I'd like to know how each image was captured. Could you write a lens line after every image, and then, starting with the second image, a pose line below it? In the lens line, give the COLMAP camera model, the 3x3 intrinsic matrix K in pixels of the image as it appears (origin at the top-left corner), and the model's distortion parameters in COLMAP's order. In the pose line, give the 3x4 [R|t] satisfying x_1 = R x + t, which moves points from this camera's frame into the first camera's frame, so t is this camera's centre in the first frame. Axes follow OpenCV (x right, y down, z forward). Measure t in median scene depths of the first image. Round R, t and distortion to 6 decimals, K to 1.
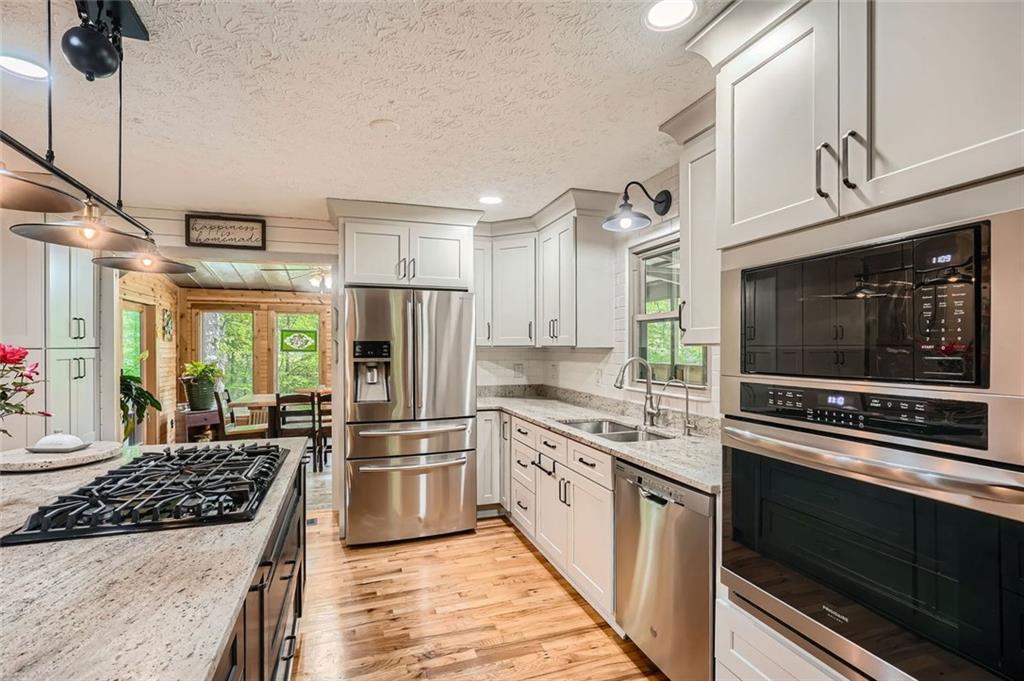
lens RADIAL K [[462.7, 0, 506.8], [0, 462.7, 348.5], [0, 0, 1]] dist [-0.001389, -0.000103]
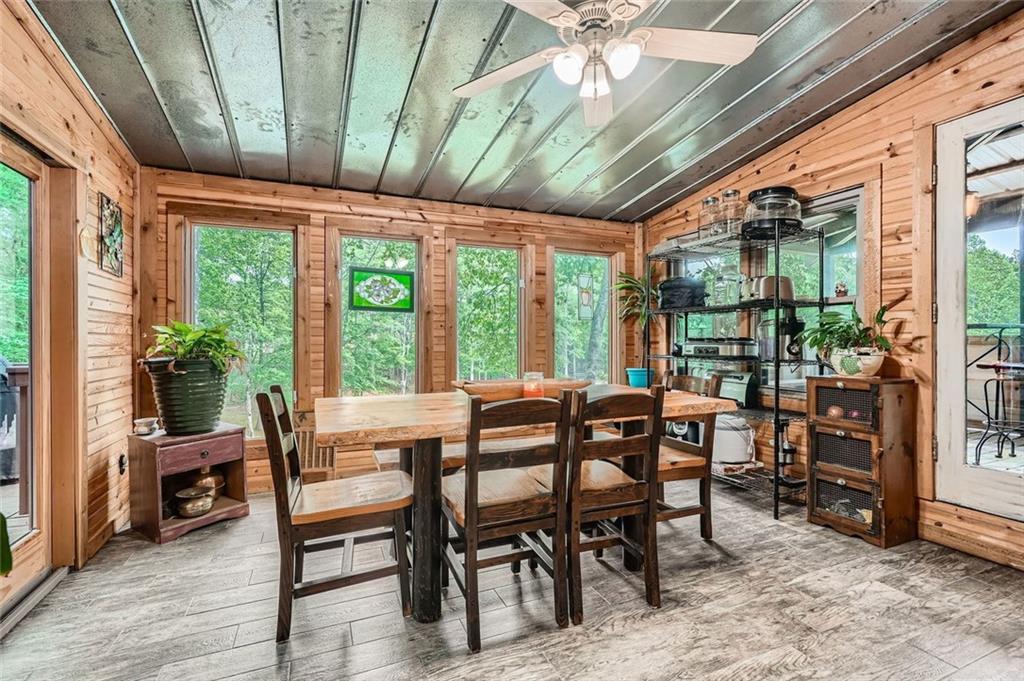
lens RADIAL K [[462.7, 0, 514.9], [0, 462.7, 336.3], [0, 0, 1]] dist [-0.001389, -0.000103]
pose [[0.997501, -0.001791, 0.070633, -0.371964], [0.002396, 0.999961, -0.008480, 0.044201], [-0.070615, 0.008628, 0.997466, 0.520574]]
